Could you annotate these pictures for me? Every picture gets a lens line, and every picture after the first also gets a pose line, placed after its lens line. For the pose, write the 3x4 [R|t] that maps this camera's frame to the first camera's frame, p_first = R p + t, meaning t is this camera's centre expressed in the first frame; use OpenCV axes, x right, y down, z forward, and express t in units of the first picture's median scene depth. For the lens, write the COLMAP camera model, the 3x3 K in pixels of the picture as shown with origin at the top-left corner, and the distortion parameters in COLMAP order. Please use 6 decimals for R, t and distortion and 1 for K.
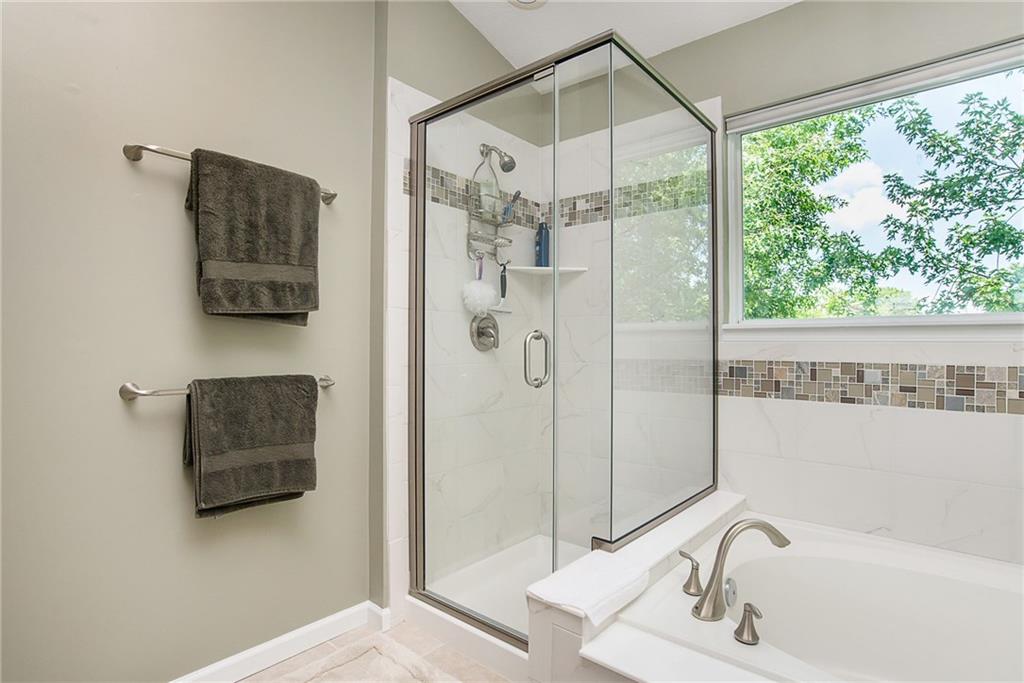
lens RADIAL K [[530.8, 0, 514.5], [0, 530.8, 339.2], [0, 0, 1]] dist [-0.031952, 0.005297]
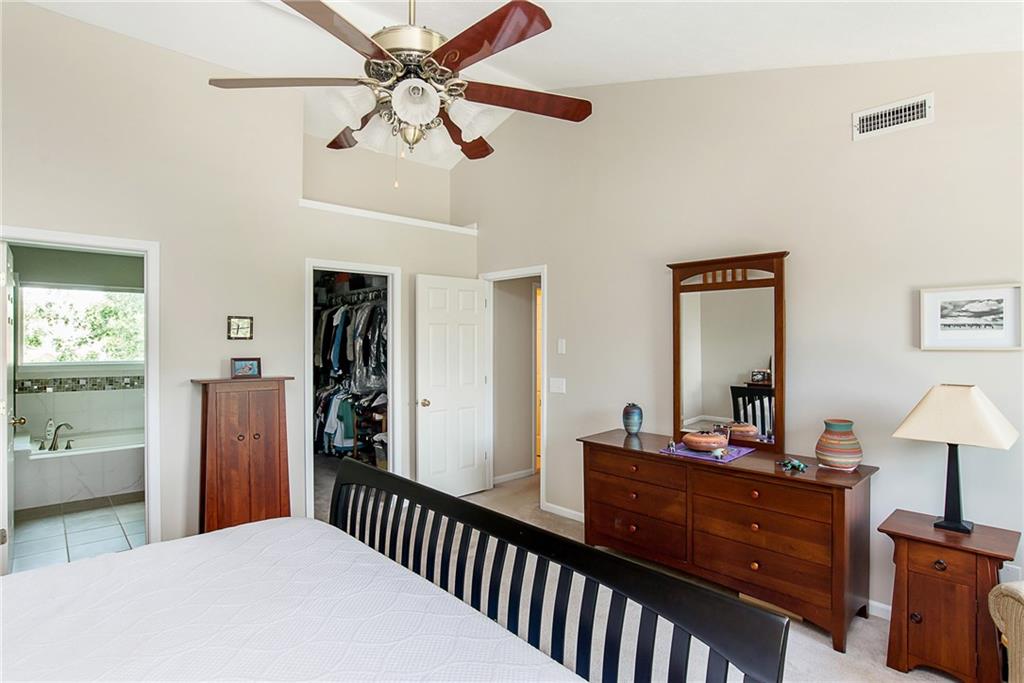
lens RADIAL K [[530.8, 0, 514.3], [0, 530.8, 333.6], [0, 0, 1]] dist [-0.031952, 0.005297]
pose [[0.138205, 0.011438, 0.990338, -1.694232], [-0.008581, 0.999910, -0.010351, -0.172355], [-0.990366, -0.007067, 0.138291, -1.642691]]
